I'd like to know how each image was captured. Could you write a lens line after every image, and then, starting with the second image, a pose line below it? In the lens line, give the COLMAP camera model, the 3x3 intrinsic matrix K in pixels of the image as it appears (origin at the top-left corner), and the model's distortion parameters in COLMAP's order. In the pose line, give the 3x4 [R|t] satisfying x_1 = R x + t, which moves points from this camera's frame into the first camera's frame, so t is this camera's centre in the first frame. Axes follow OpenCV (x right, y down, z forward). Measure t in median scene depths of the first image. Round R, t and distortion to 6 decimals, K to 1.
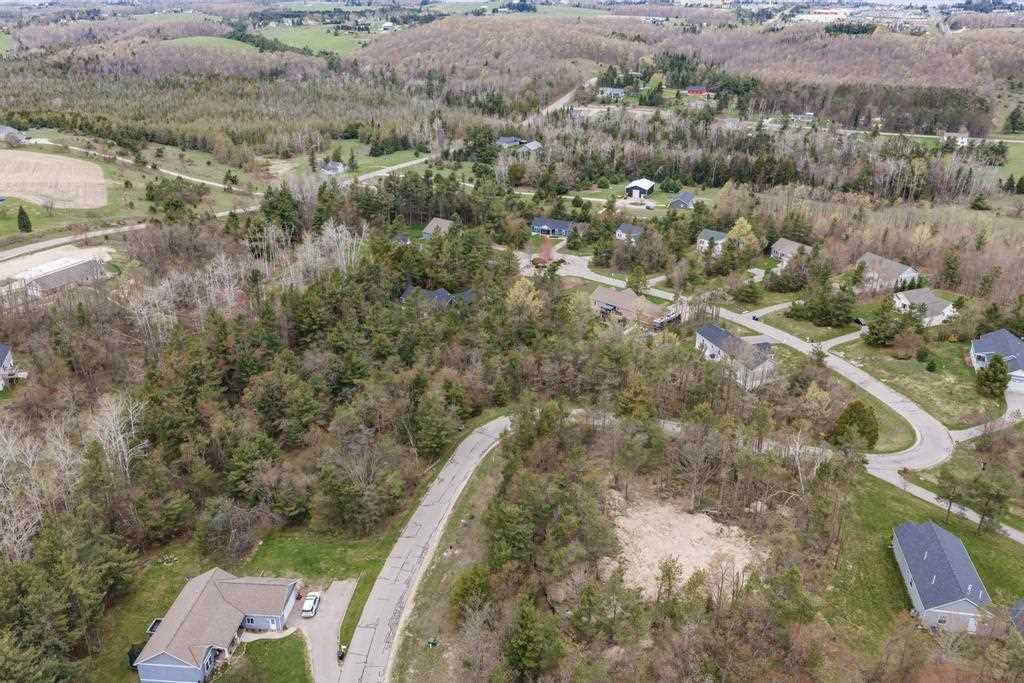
lens RADIAL K [[846.7, 0, 516.7], [0, 846.7, 340.5], [0, 0, 1]] dist [0.023217, -0.040132]
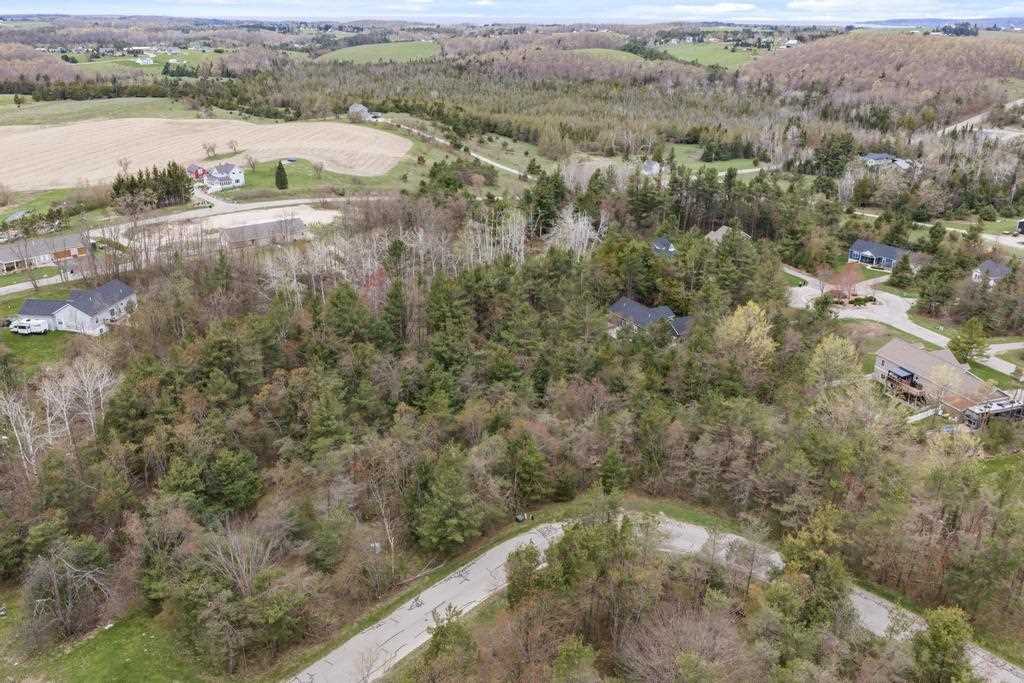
lens RADIAL K [[846.7, 0, 516.7], [0, 846.7, 340.5], [0, 0, 1]] dist [0.023217, -0.040132]
pose [[0.894713, 0.165482, -0.414855, 0.060929], [-0.178837, 0.983856, 0.006756, -0.008802], [0.409276, 0.068147, 0.909862, 0.168475]]
